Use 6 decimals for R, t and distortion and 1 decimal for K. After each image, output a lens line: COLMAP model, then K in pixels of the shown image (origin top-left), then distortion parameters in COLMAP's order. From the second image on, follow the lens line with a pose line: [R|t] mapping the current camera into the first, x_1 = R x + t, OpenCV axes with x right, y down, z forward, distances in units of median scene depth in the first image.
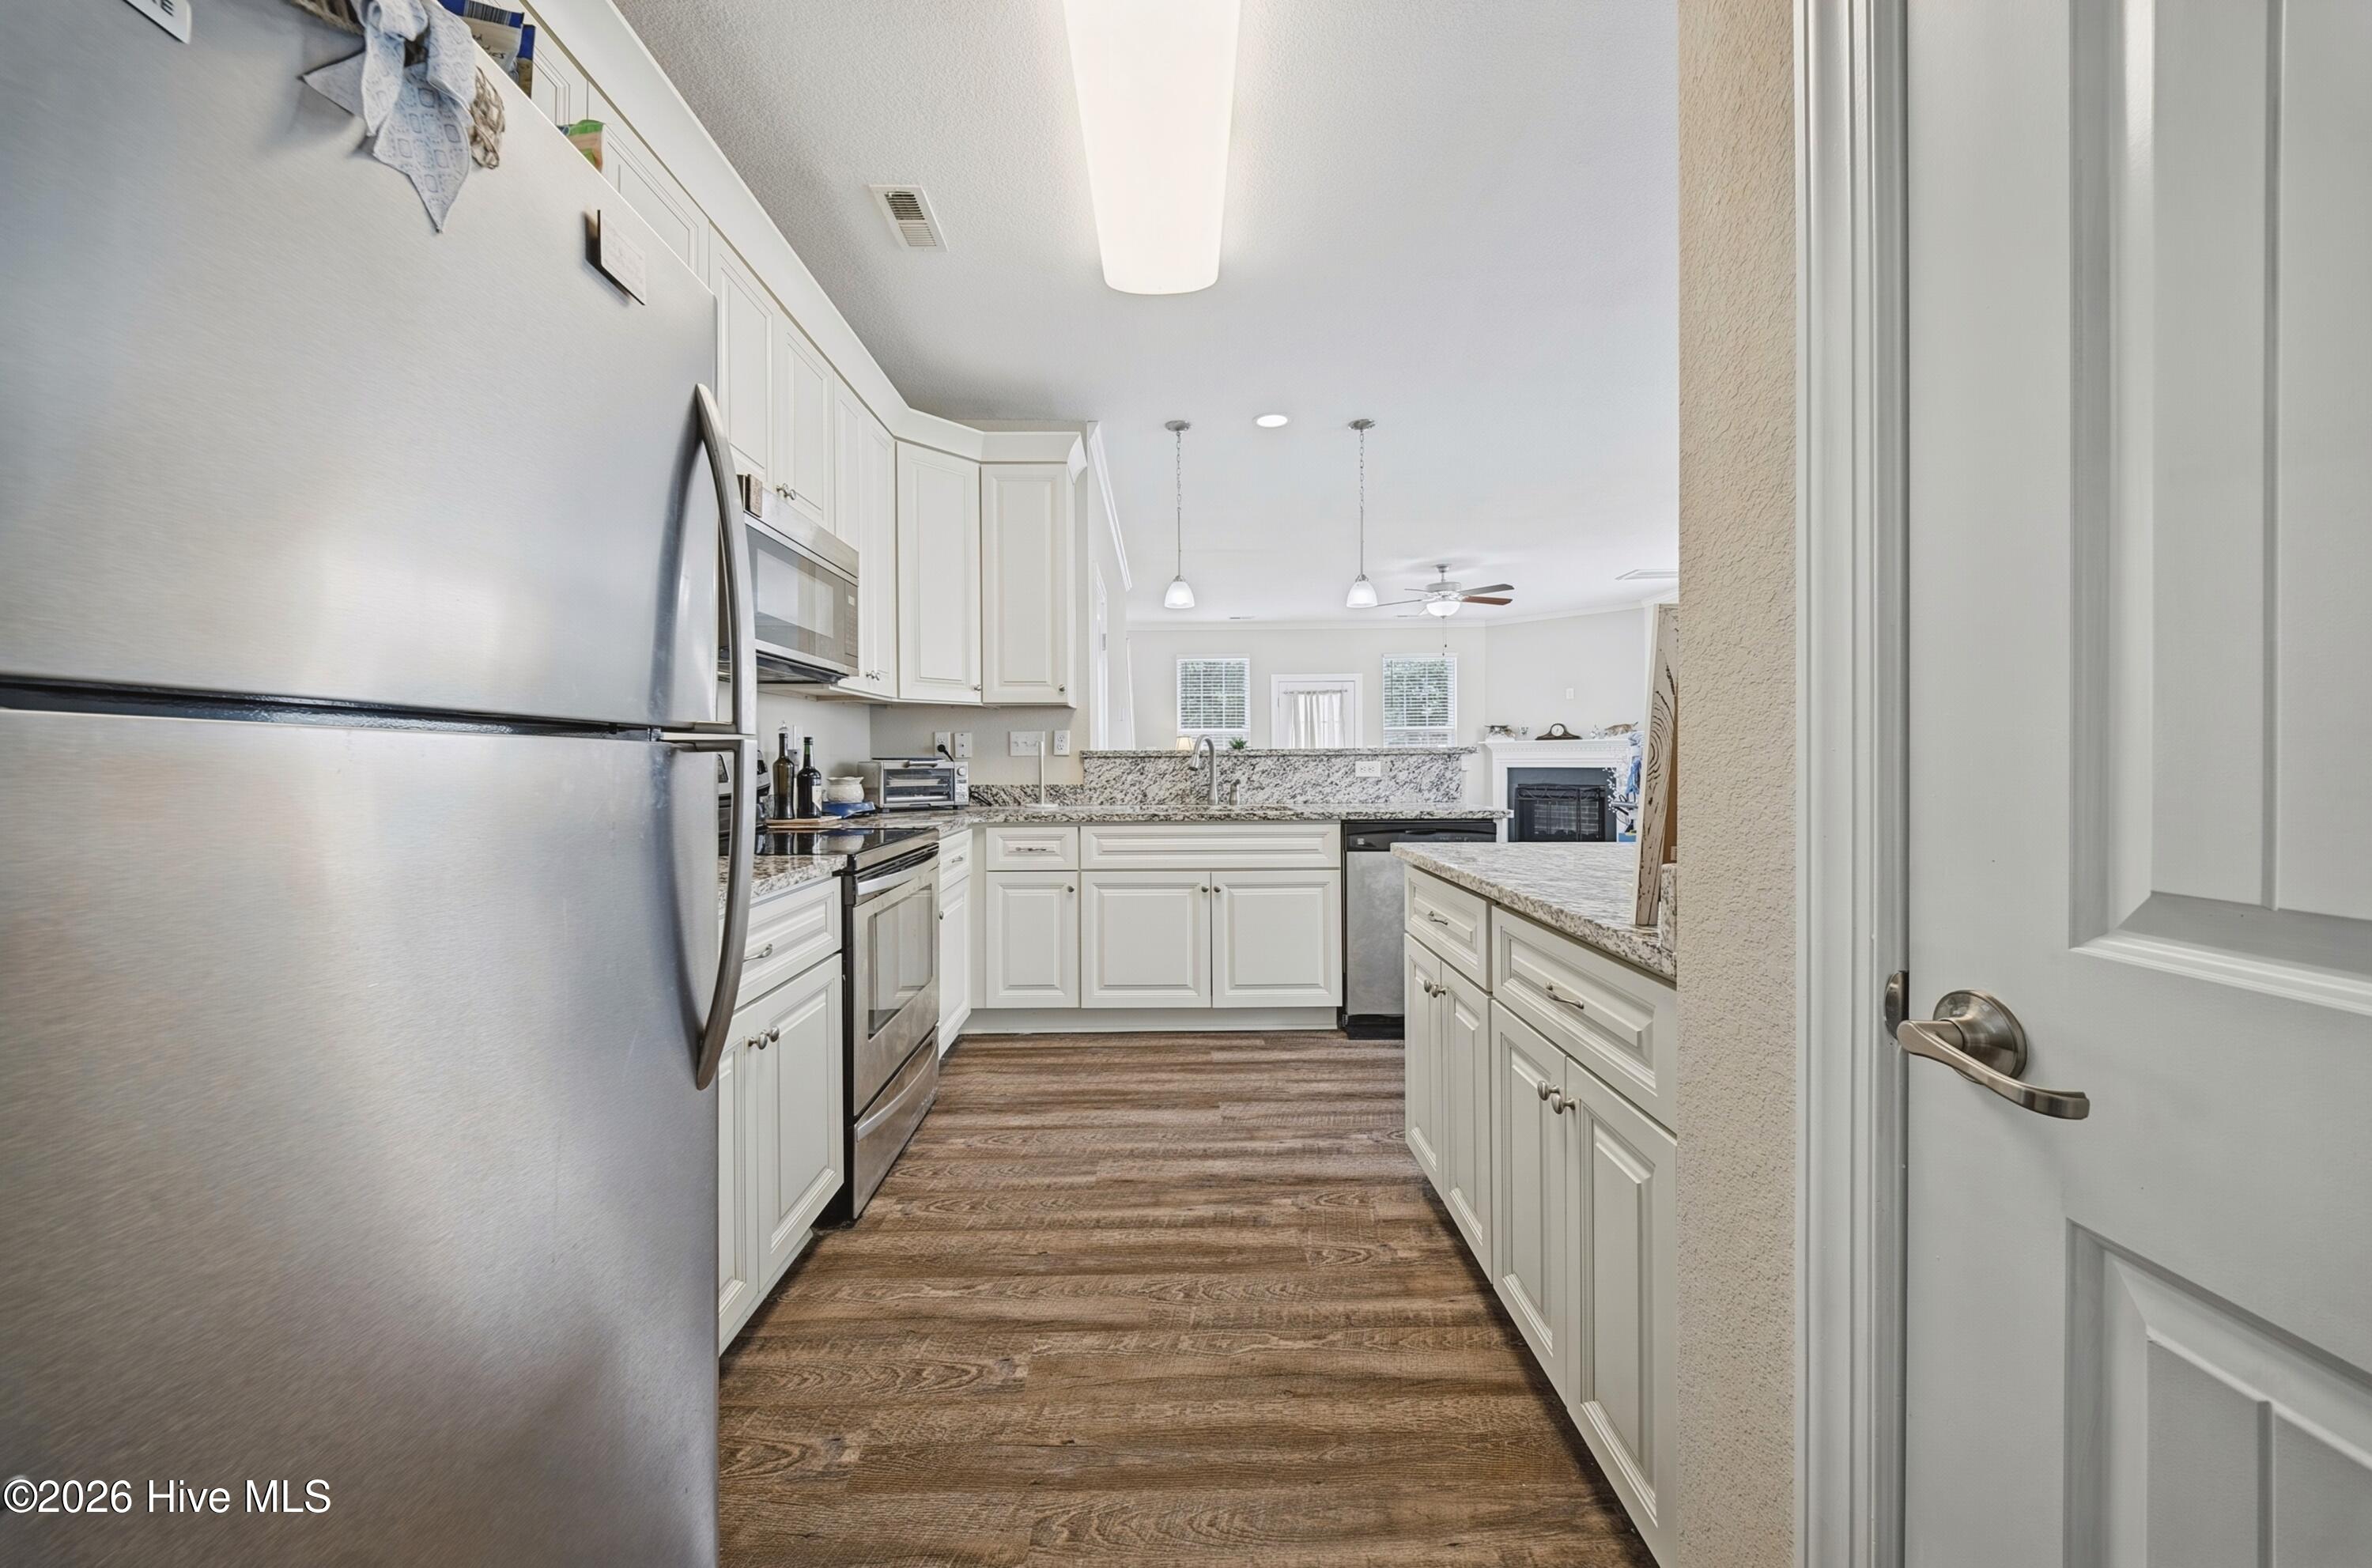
lens RADIAL K [[826.4, 0, 1172.9], [0, 826.4, 761.3], [0, 0, 1]] dist [-0.000528, -0.002639]
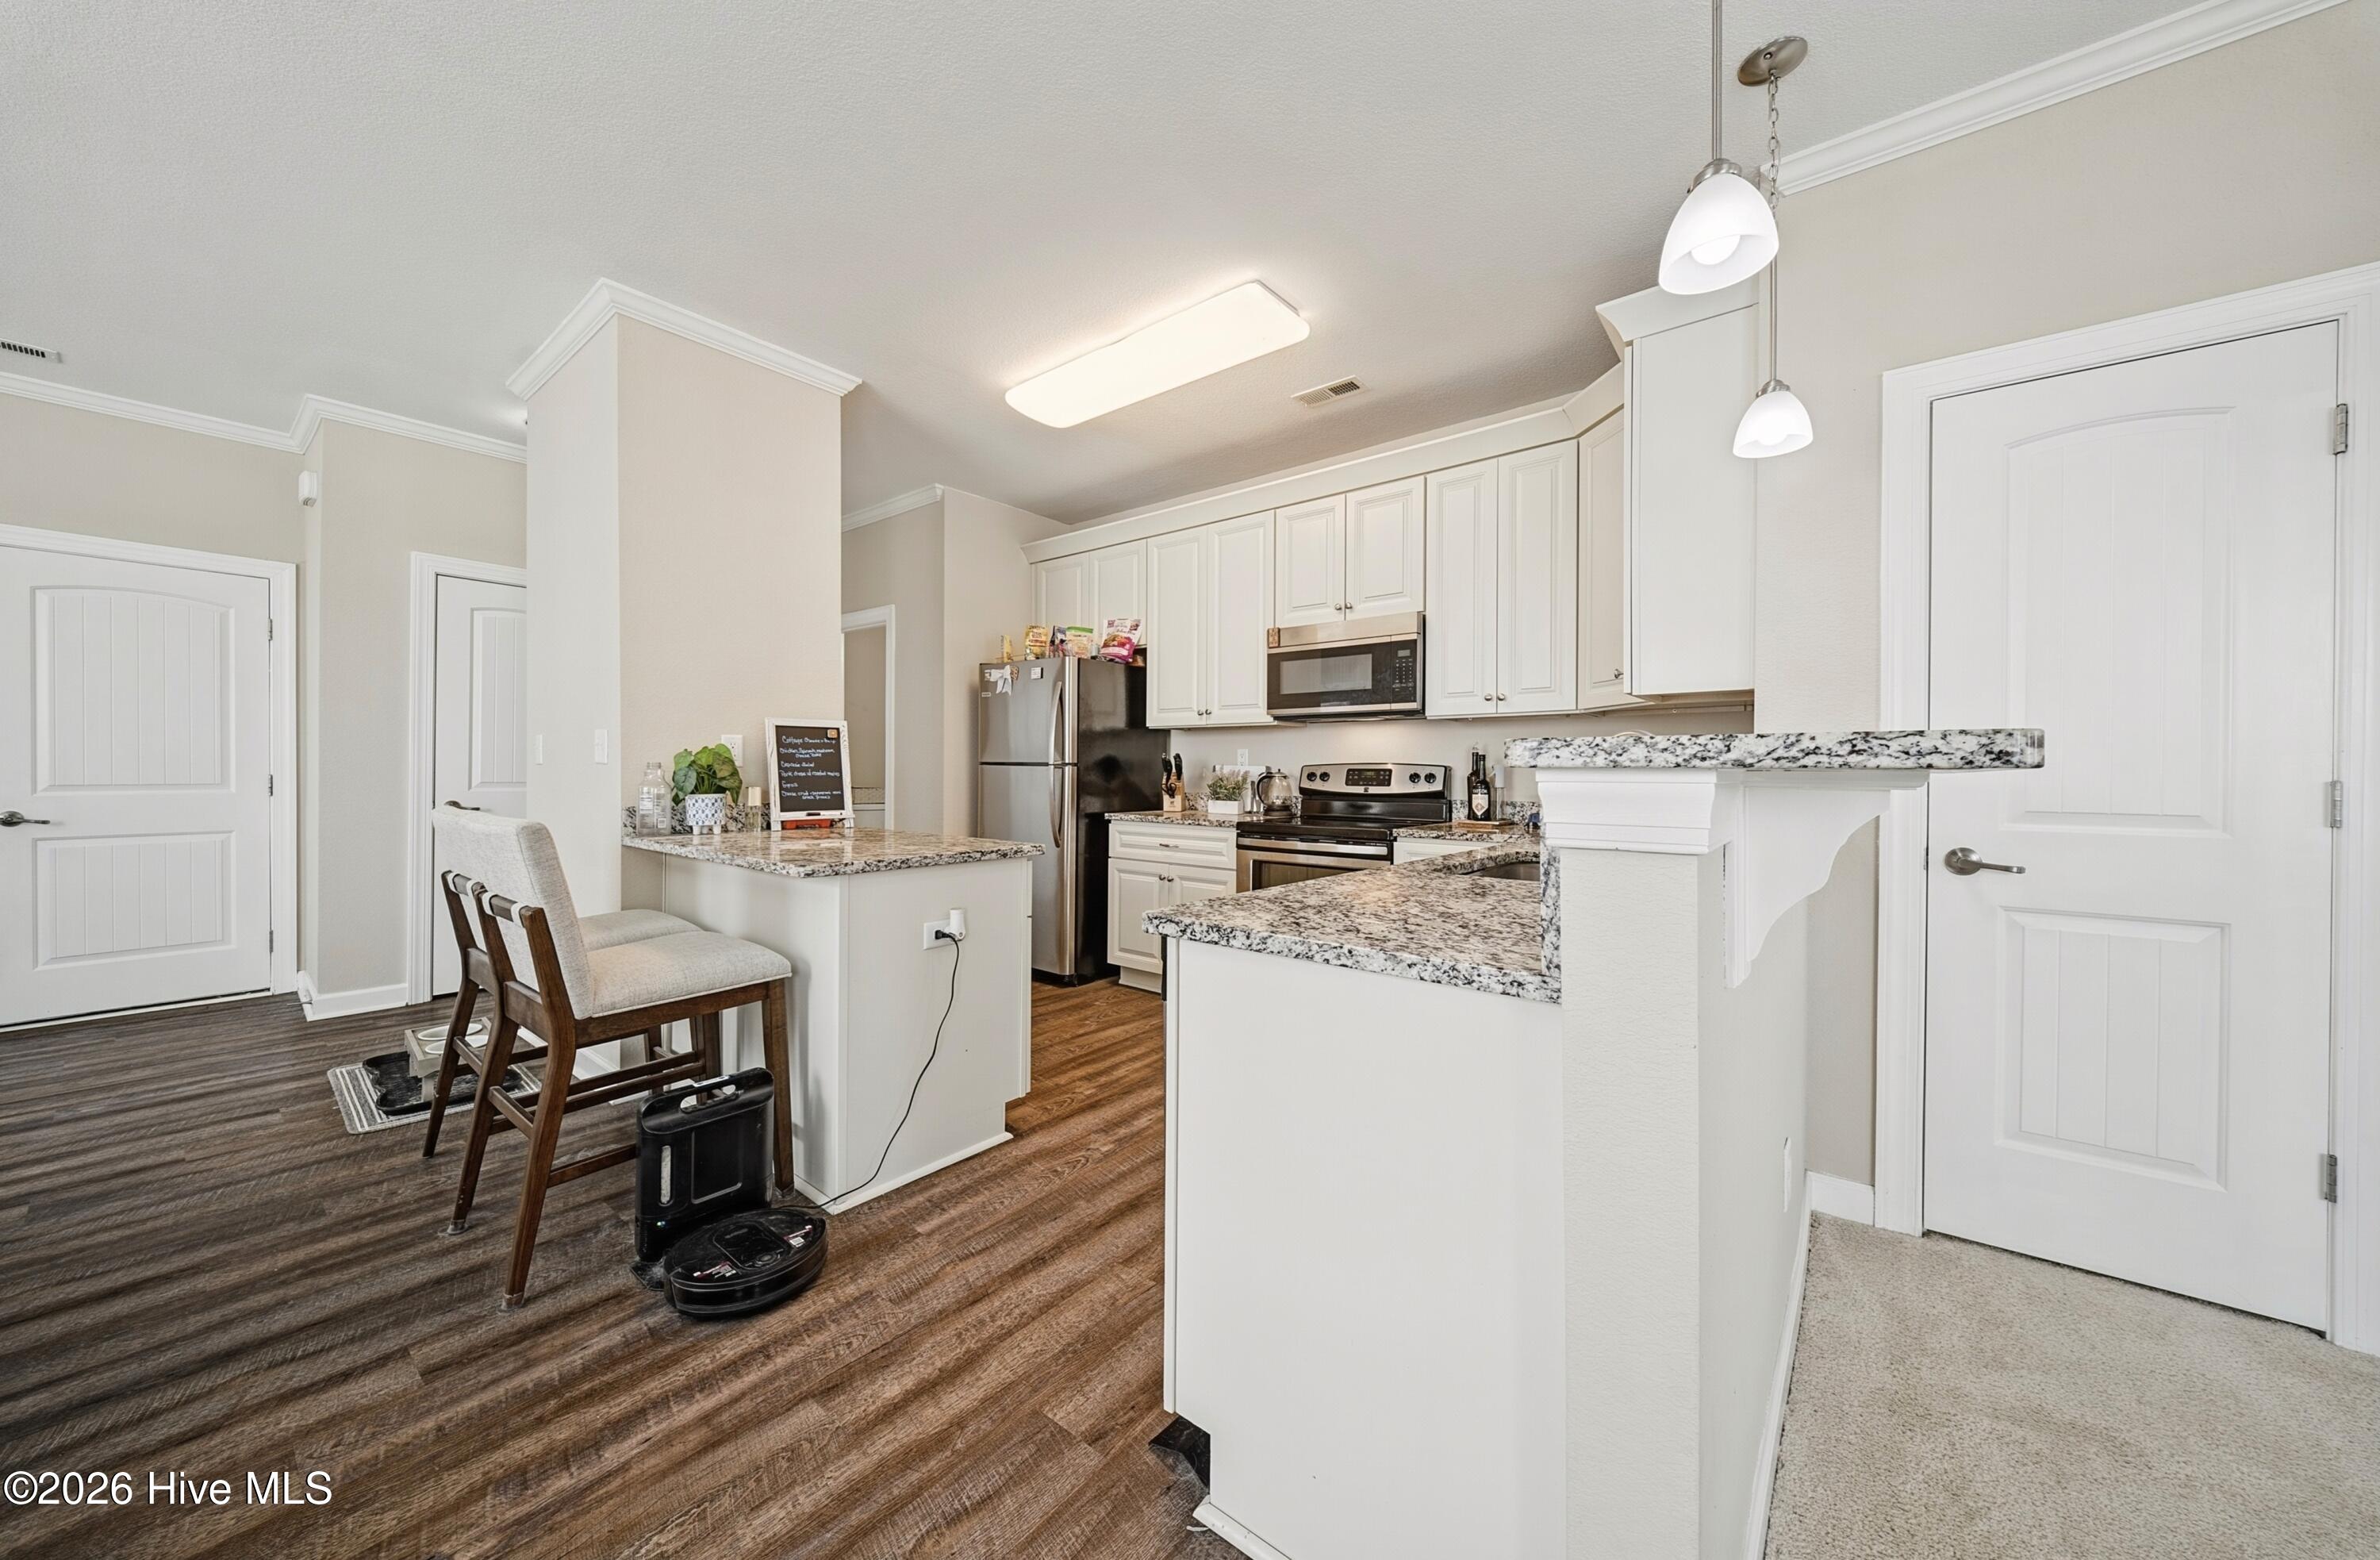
lens RADIAL K [[827.8, 0, 1169.9], [0, 827.8, 771.2], [0, 0, 1]] dist [0.006013, -0.000204]
pose [[-0.643562, 0.004235, -0.765382, 0.813706], [-0.001866, 0.999973, 0.007102, -0.013437], [0.765392, 0.005999, -0.643537, 1.461589]]
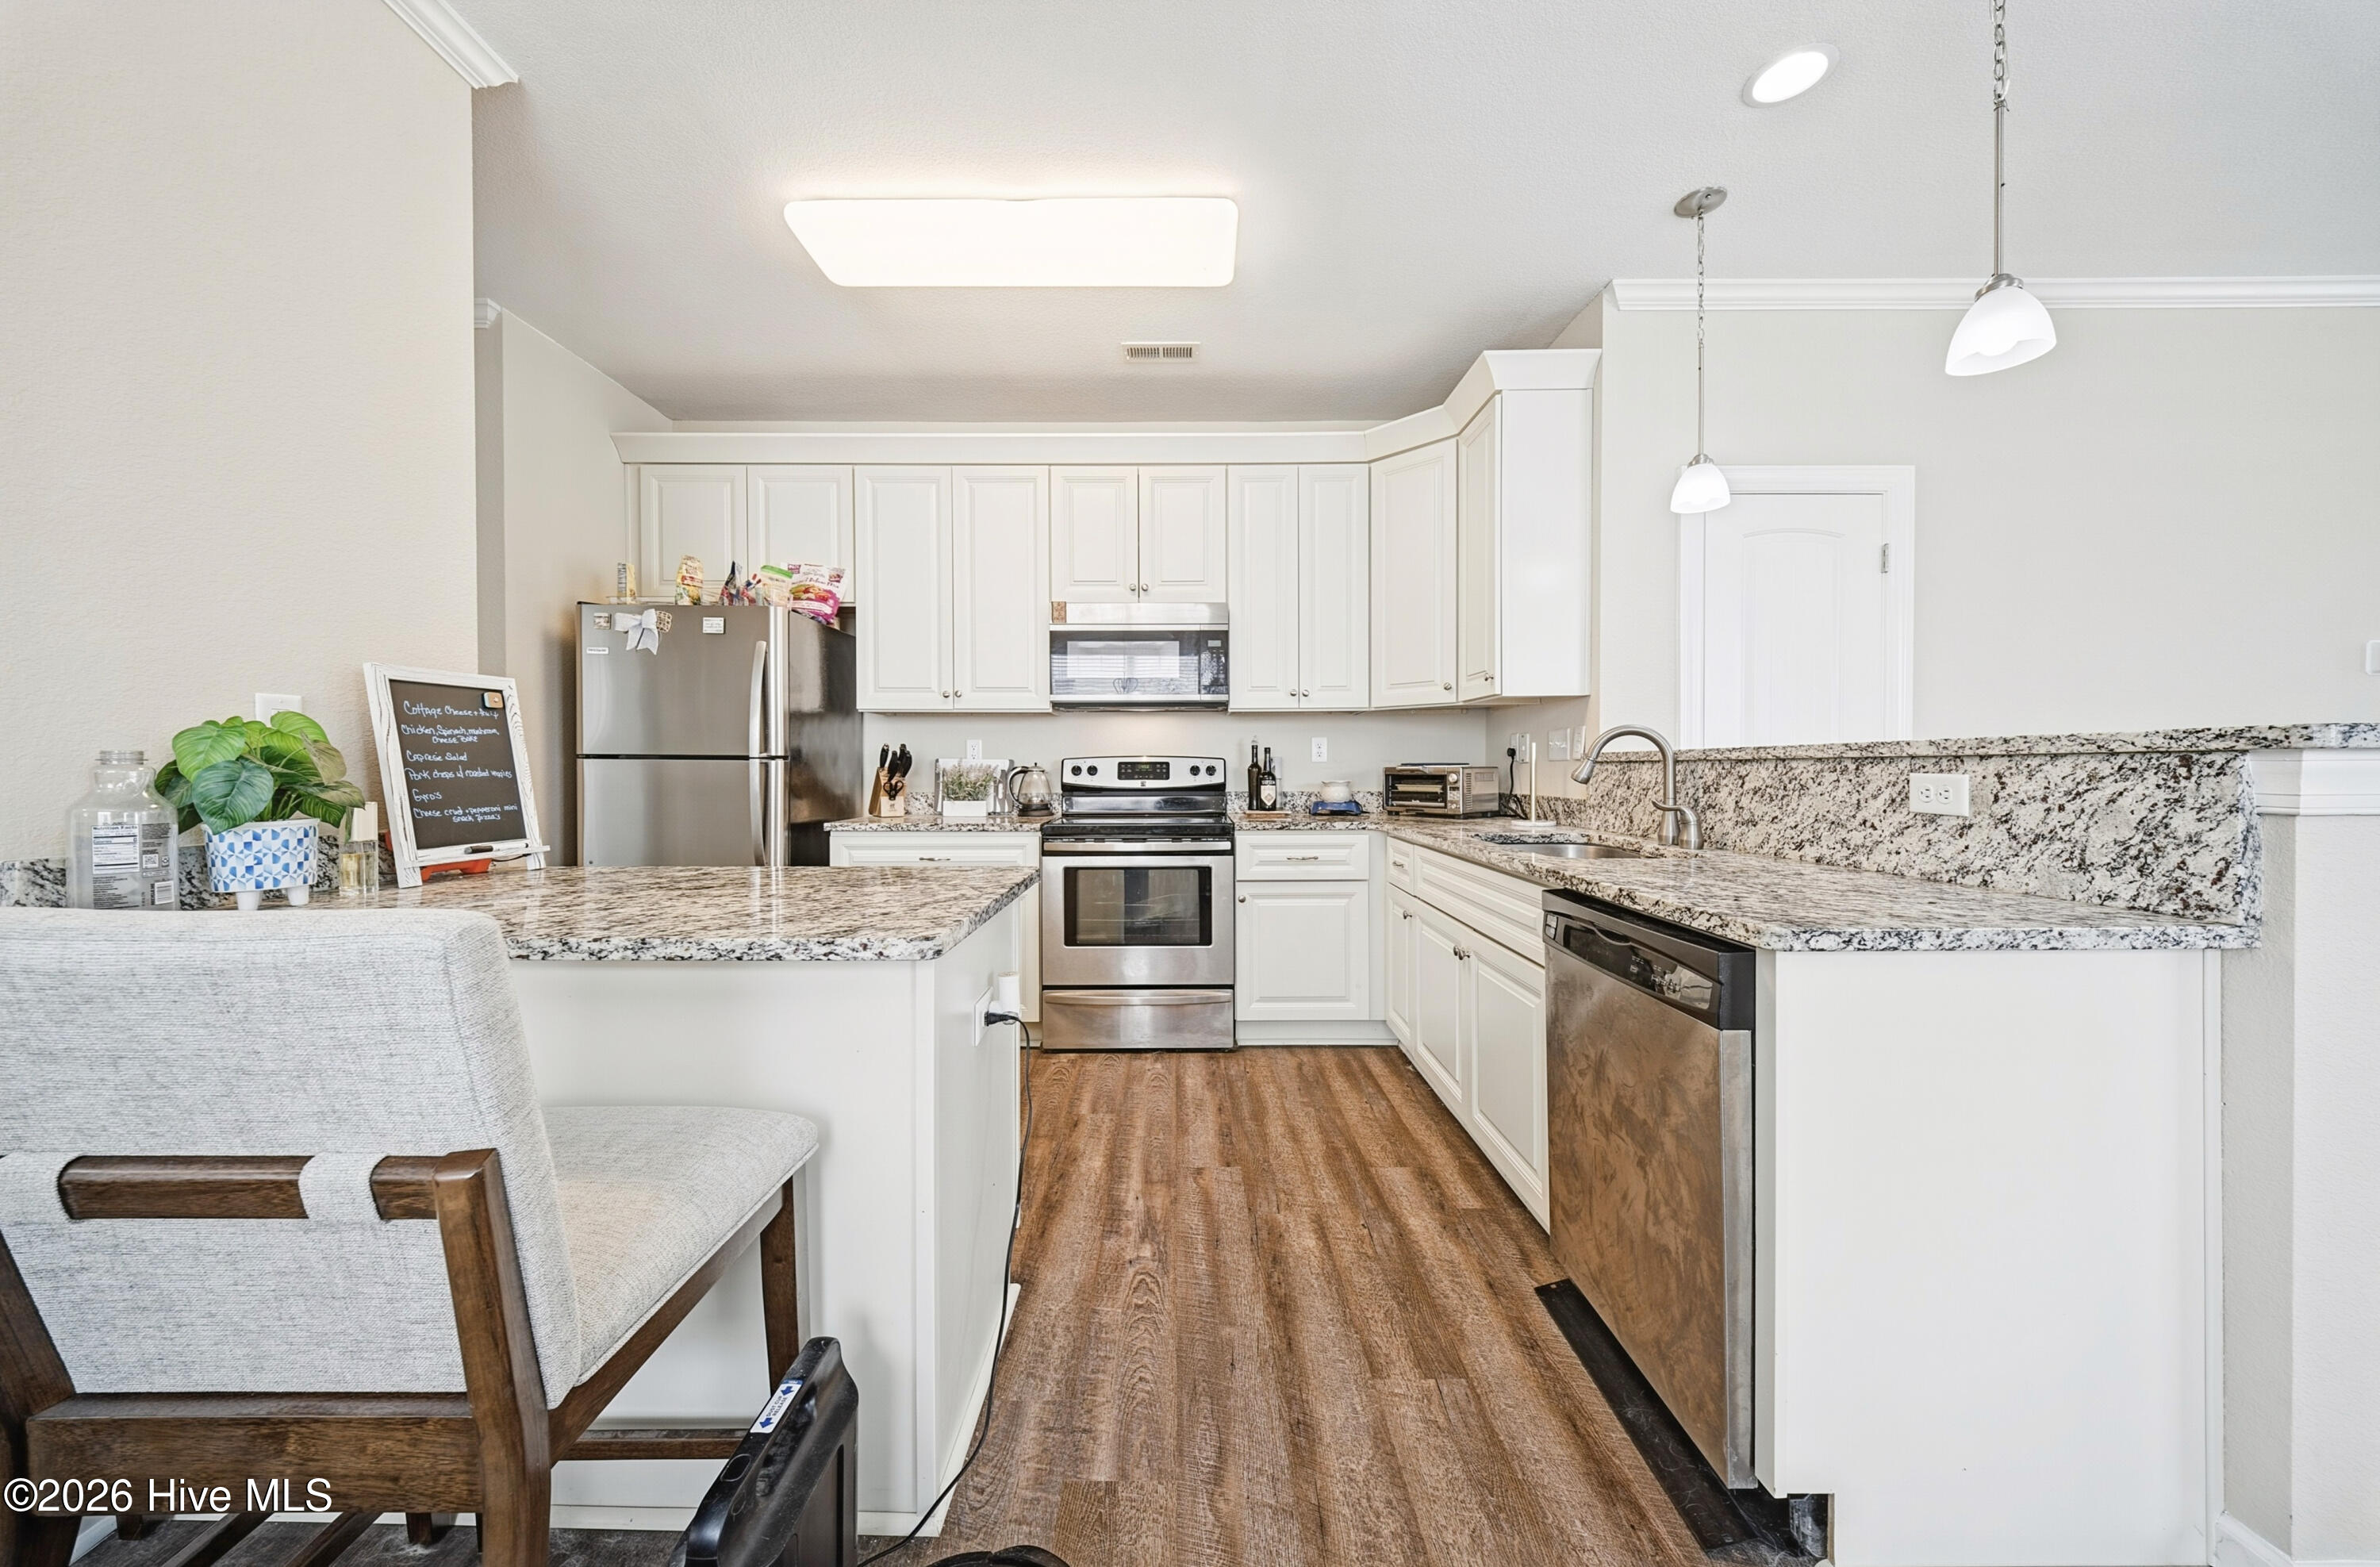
lens RADIAL K [[829.2, 0, 1171.4], [0, 829.2, 777.1], [0, 0, 1]] dist [-0.000528, -0.002639]
pose [[-0.015714, 0.019634, -0.999684, 0.856442], [0.002555, 0.999805, 0.019597, -0.009306], [0.999873, -0.002246, -0.015761, 0.885972]]
